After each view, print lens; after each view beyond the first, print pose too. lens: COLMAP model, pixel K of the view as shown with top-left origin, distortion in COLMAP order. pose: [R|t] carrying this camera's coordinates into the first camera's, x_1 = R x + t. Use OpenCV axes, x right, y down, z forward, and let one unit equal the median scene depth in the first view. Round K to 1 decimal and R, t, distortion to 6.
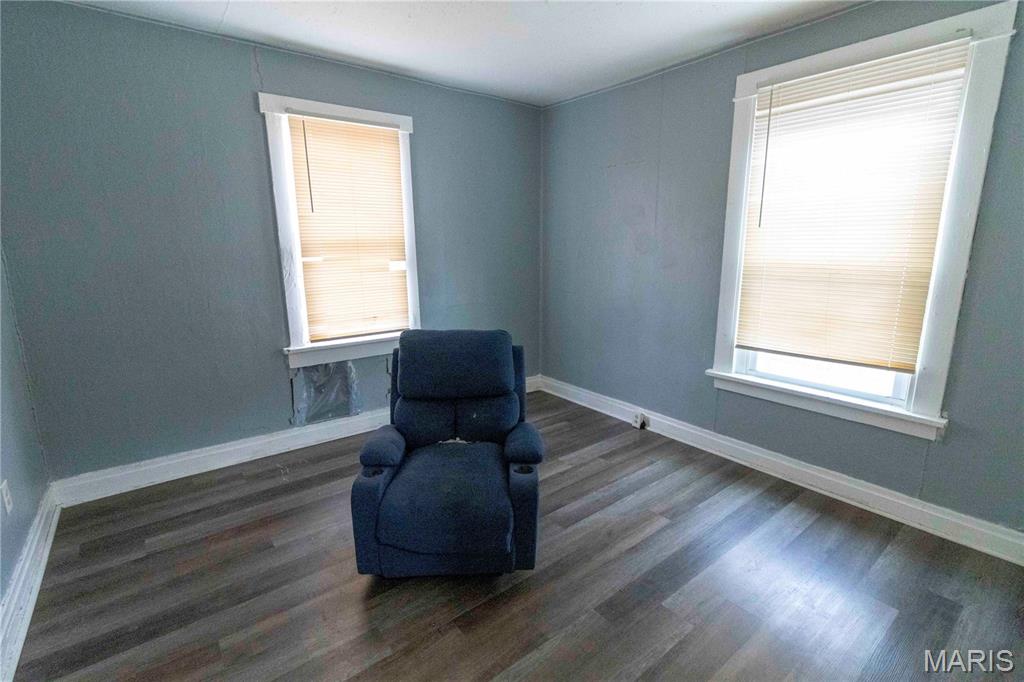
lens RADIAL K [[489.9, 0, 512.9], [0, 489.9, 339.7], [0, 0, 1]] dist [0.002619, 0.000800]
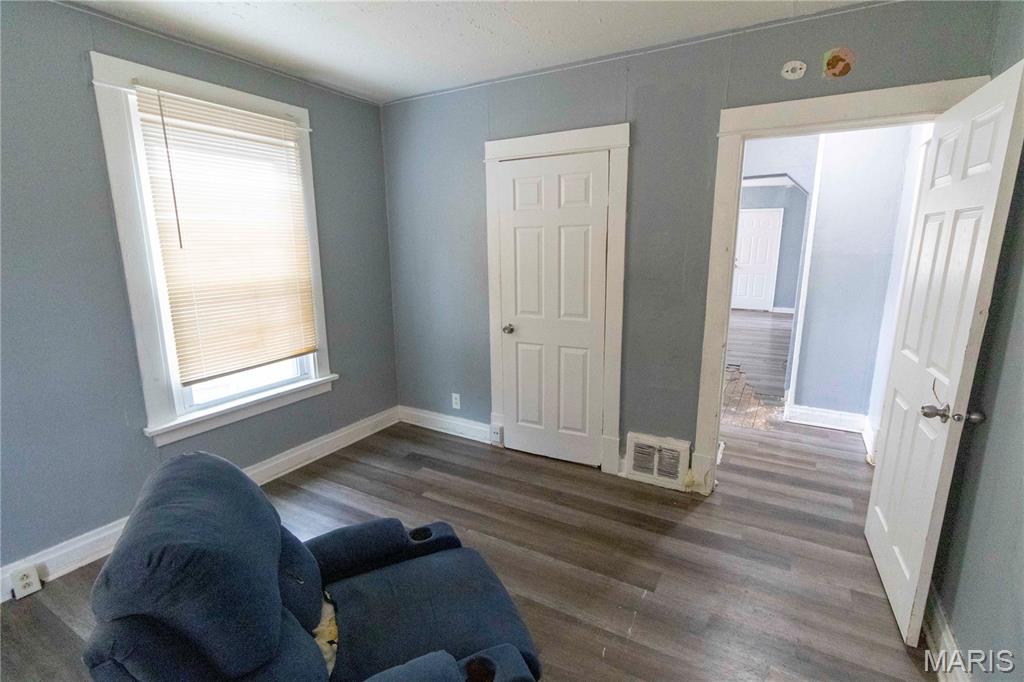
lens RADIAL K [[489.9, 0, 512.9], [0, 489.9, 339.7], [0, 0, 1]] dist [0.002619, 0.000800]
pose [[-0.389554, -0.162517, 0.906552, -0.640863], [0.200544, 0.945723, 0.255715, -0.196645], [-0.898905, 0.281418, -0.335818, 0.888615]]
